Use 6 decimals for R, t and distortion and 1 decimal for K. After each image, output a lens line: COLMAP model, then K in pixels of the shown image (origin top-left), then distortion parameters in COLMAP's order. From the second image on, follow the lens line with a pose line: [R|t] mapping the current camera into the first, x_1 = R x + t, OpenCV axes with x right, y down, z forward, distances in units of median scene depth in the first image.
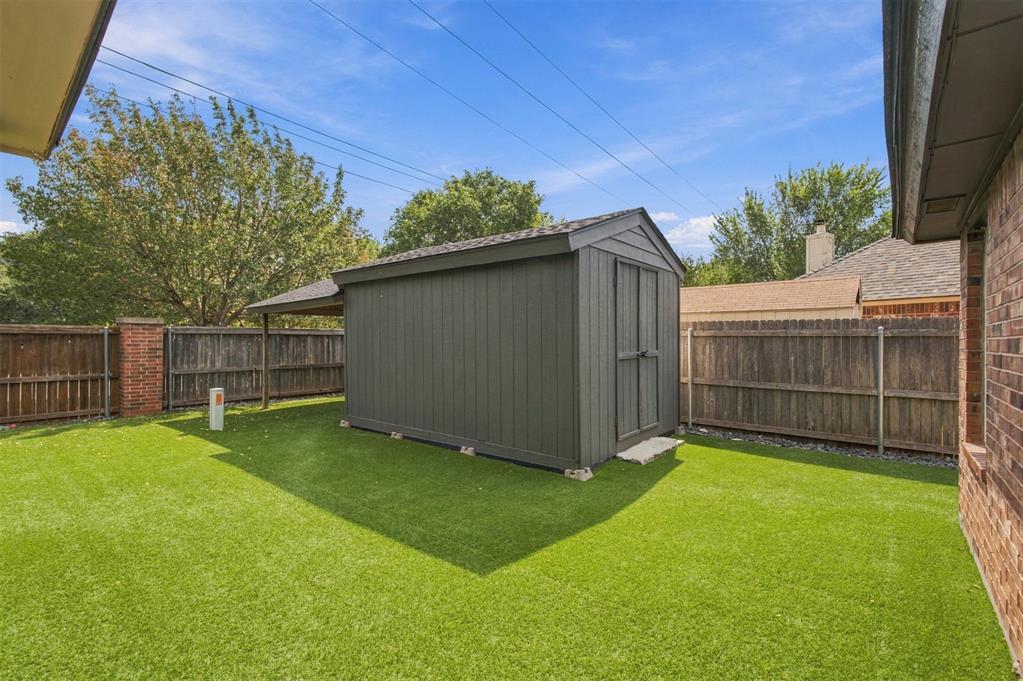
lens RADIAL K [[456.8, 0, 509.7], [0, 456.8, 343.0], [0, 0, 1]] dist [-0.000979, -0.000284]
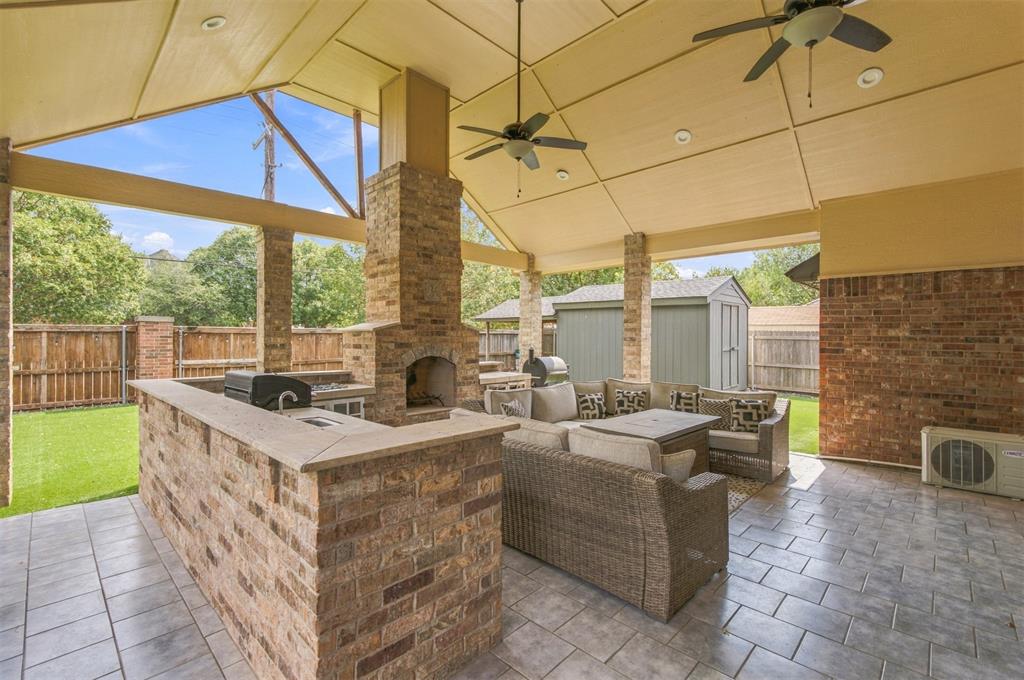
lens RADIAL K [[457.3, 0, 508.0], [0, 457.3, 336.6], [0, 0, 1]] dist [-0.000979, -0.000284]
pose [[0.998034, 0.007753, -0.062192, -0.459576], [-0.007470, 0.999961, 0.004772, -0.025920], [0.062227, -0.004298, 0.998053, -0.859634]]
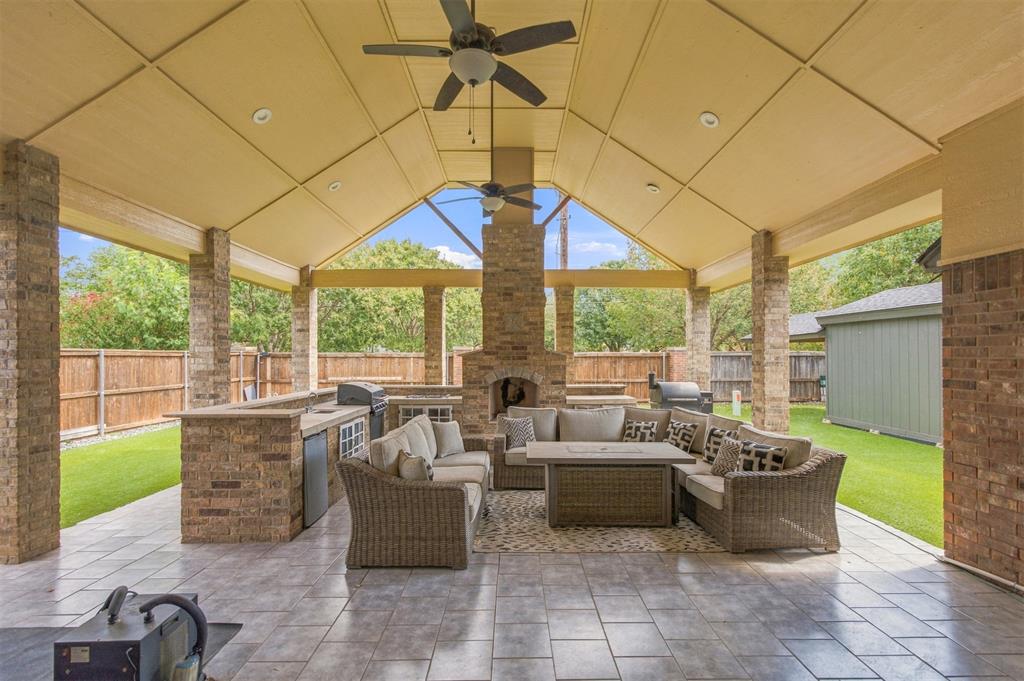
lens RADIAL K [[457.3, 0, 513.0], [0, 457.3, 356.7], [0, 0, 1]] dist [-0.000979, -0.000284]
pose [[0.653263, 0.001206, -0.757130, 0.084415], [0.001364, 0.999995, 0.002769, -0.032039], [0.757130, -0.002841, 0.653258, -0.698944]]
